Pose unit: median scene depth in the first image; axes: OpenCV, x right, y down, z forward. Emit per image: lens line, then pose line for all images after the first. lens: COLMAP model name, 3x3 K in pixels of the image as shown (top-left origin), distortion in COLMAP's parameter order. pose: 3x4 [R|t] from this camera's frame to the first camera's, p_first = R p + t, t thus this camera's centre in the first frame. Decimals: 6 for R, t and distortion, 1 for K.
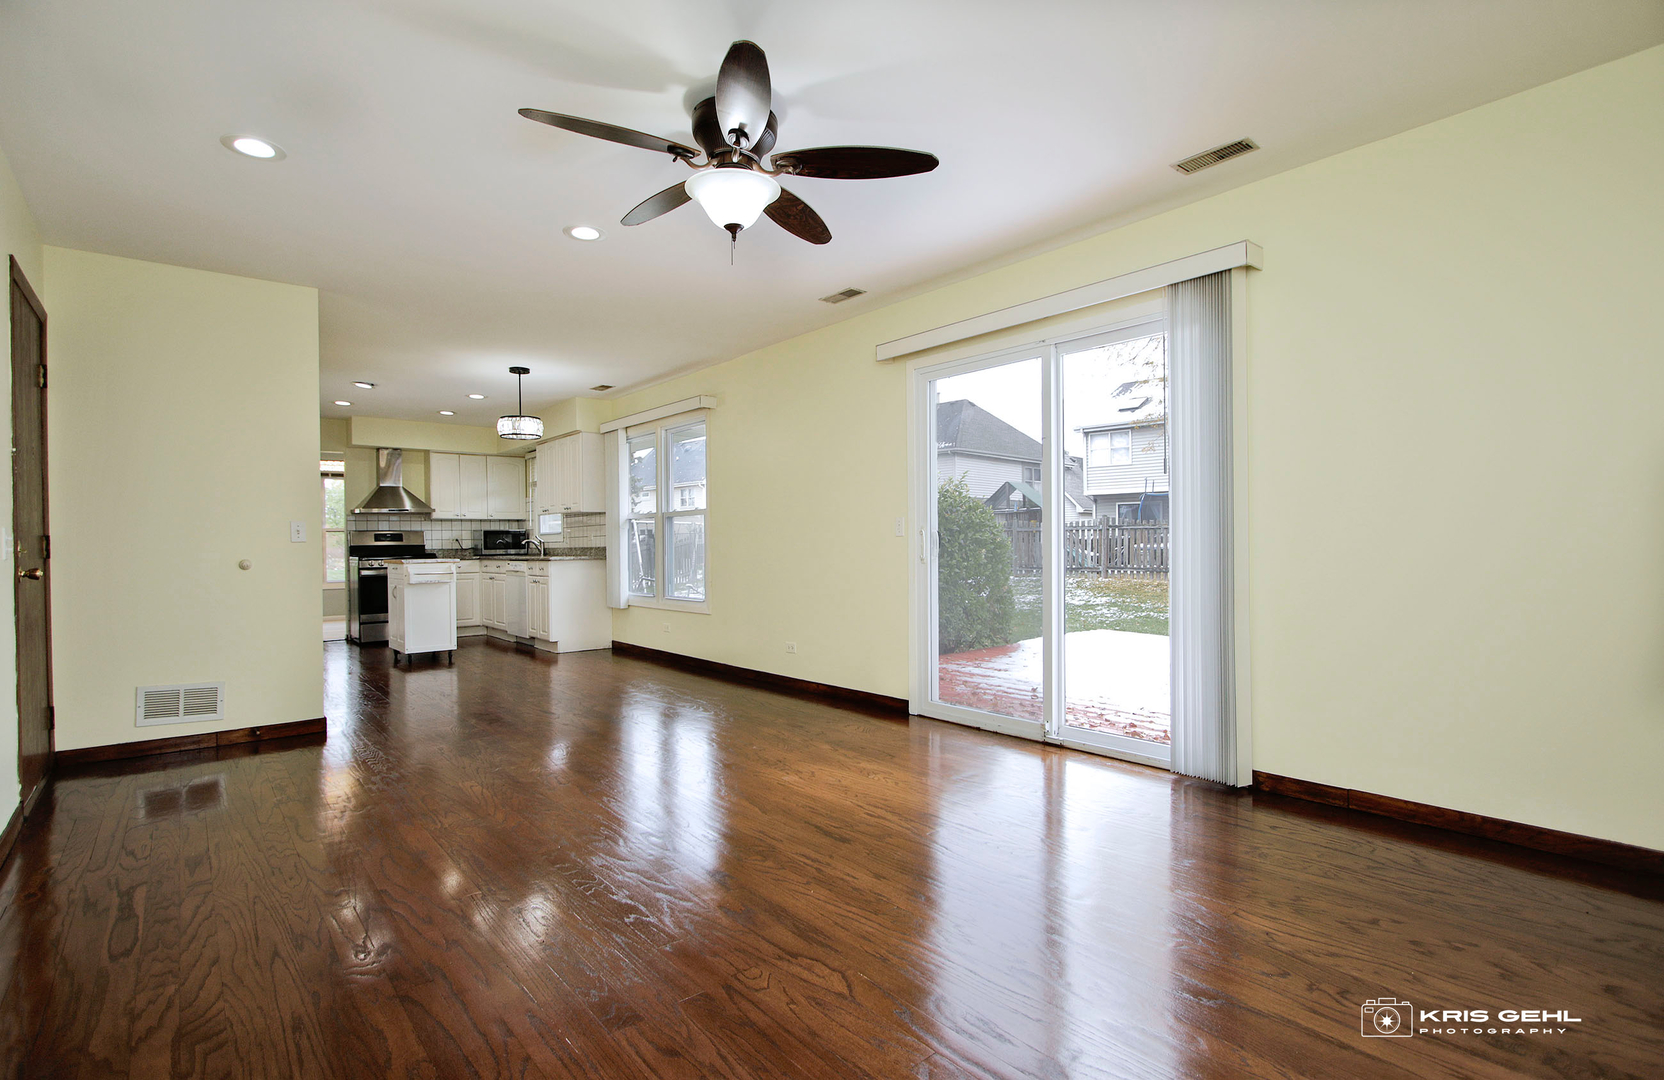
lens RADIAL K [[806.0, 0, 832.0], [0, 806.0, 540.0], [0, 0, 1]] dist [-0.004842, -0.000085]
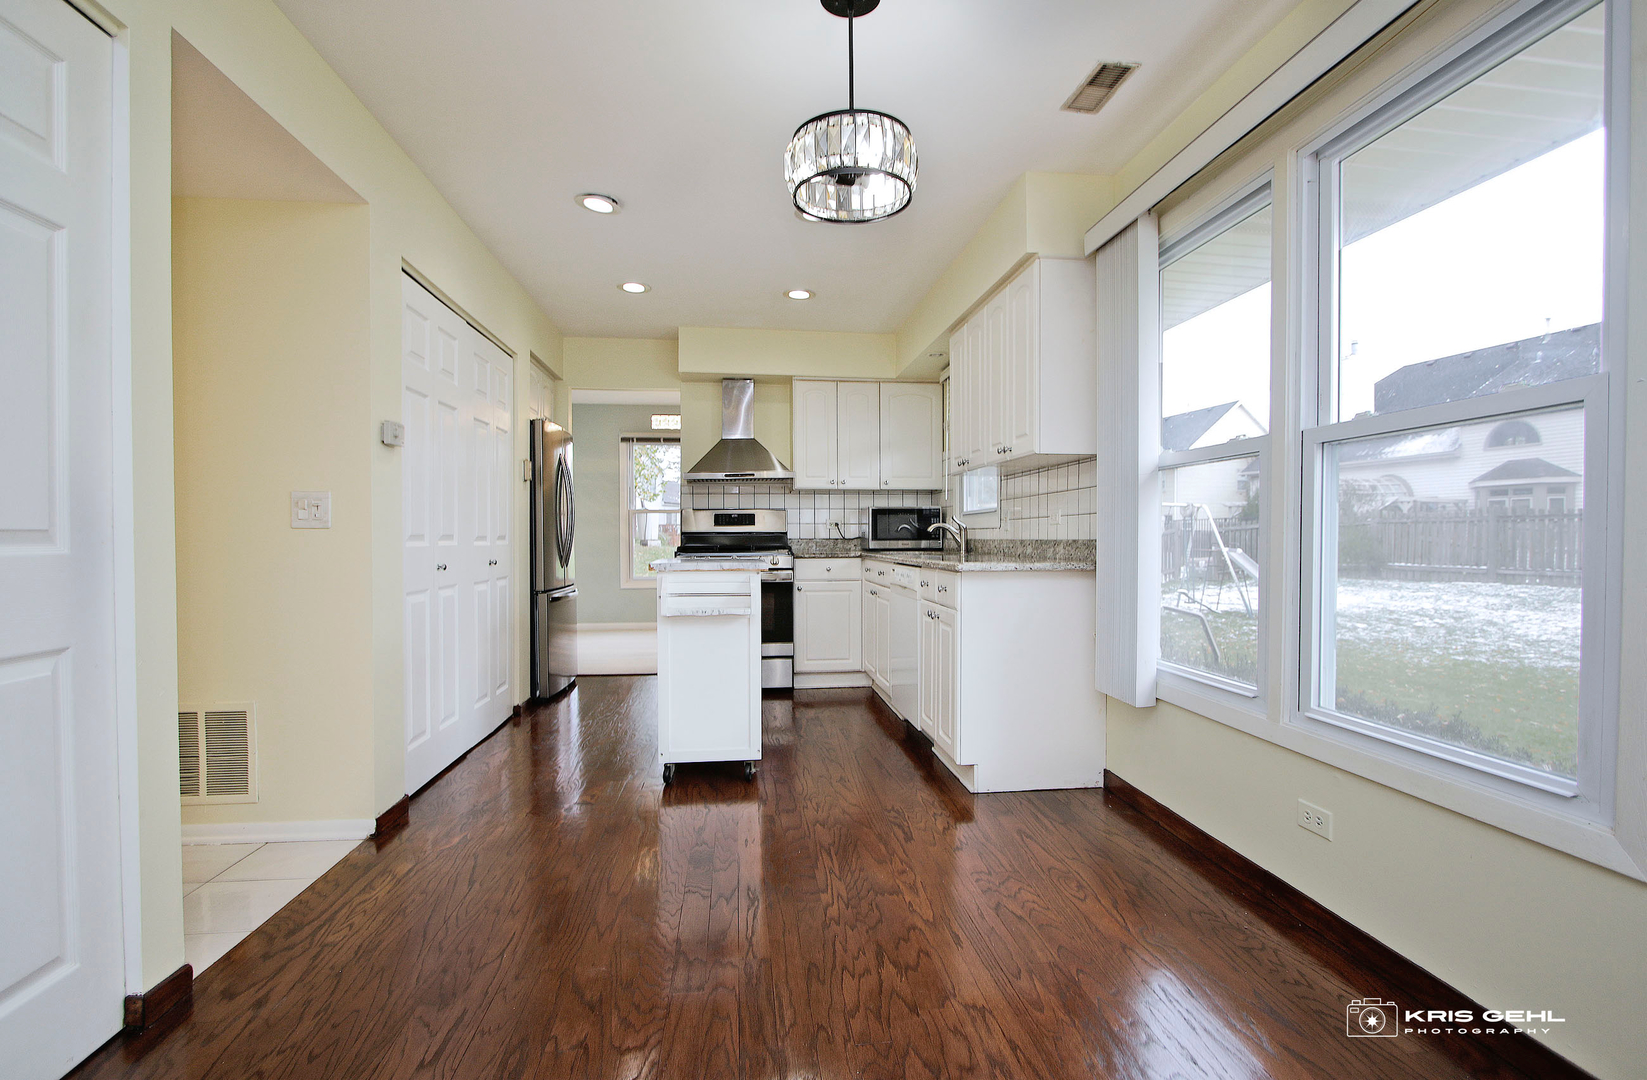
lens RADIAL K [[788.3, 0, 823.5], [0, 788.3, 540.0], [0, 0, 1]] dist [0.000095, -0.000050]
pose [[0.841637, 0.013835, -0.539866, -0.157287], [-0.006129, 0.999852, 0.016068, 0.002579], [0.540009, -0.010215, 0.841597, 0.515041]]
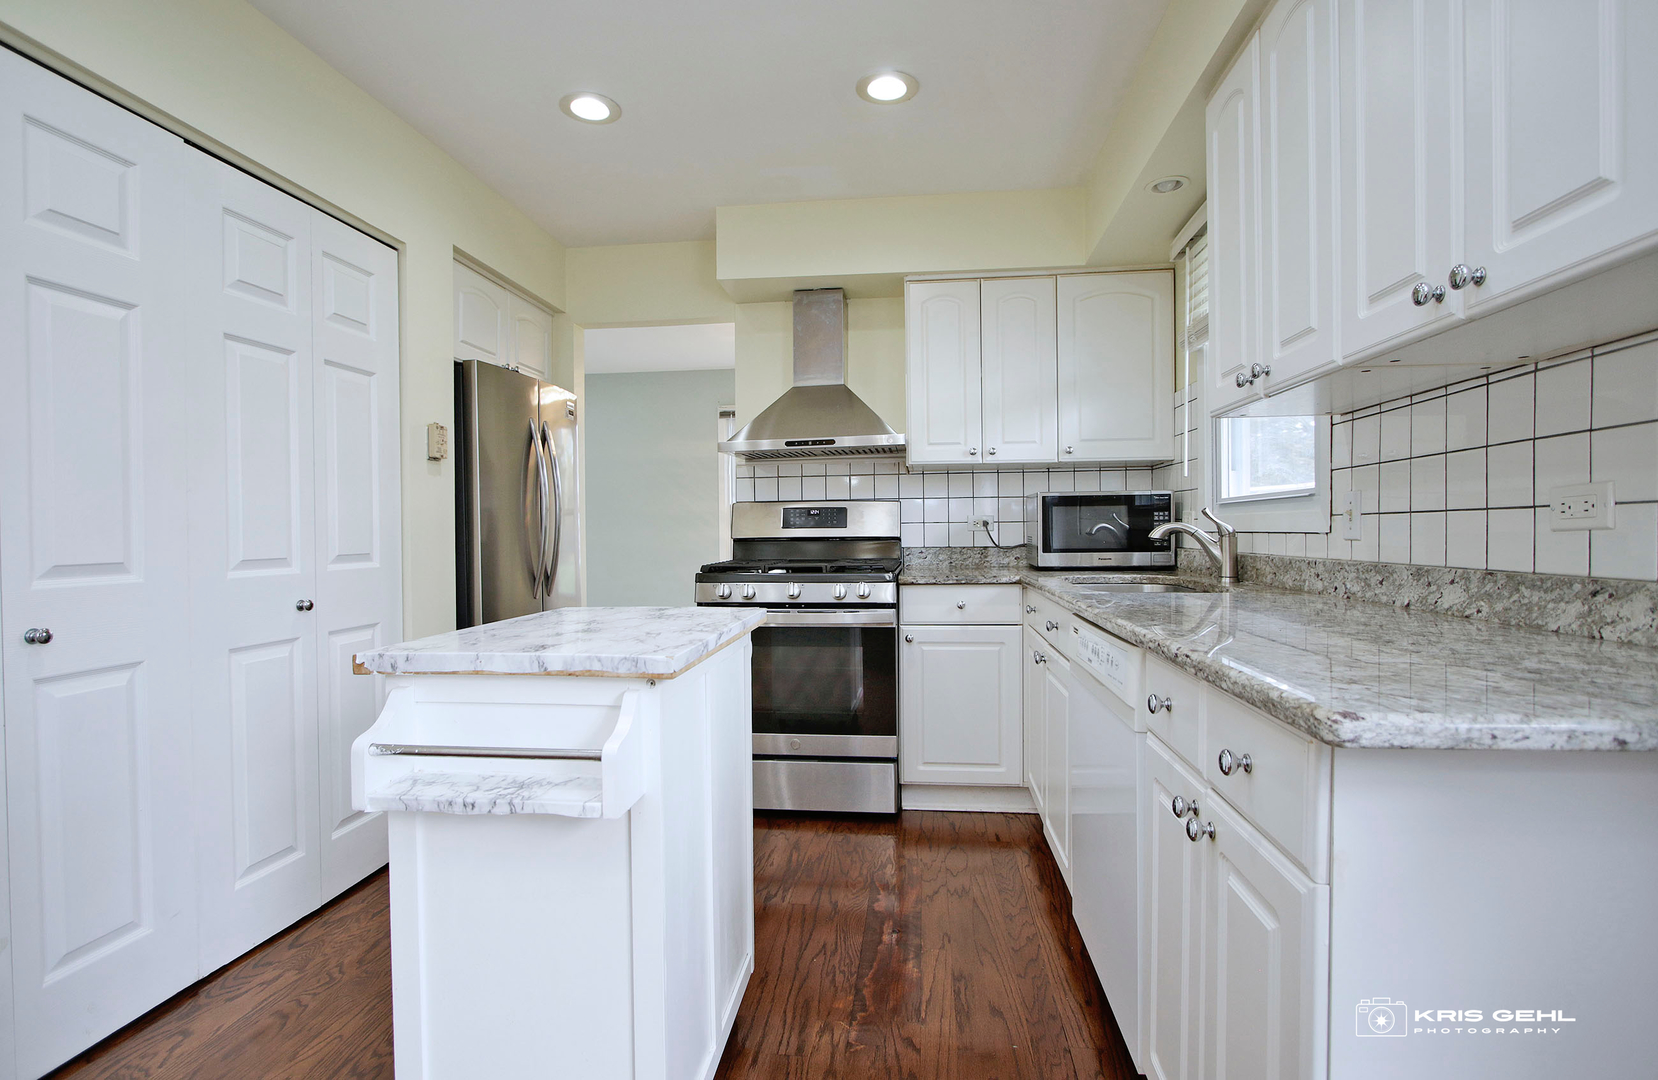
lens RADIAL K [[803.1, 0, 829.0], [0, 803.1, 540.0], [0, 0, 1]] dist [-0.004842, -0.000085]
pose [[0.696447, 0.014063, -0.717470, -0.264872], [0.004179, 0.999712, 0.023652, -0.001519], [0.717596, -0.019470, 0.696187, 0.730568]]
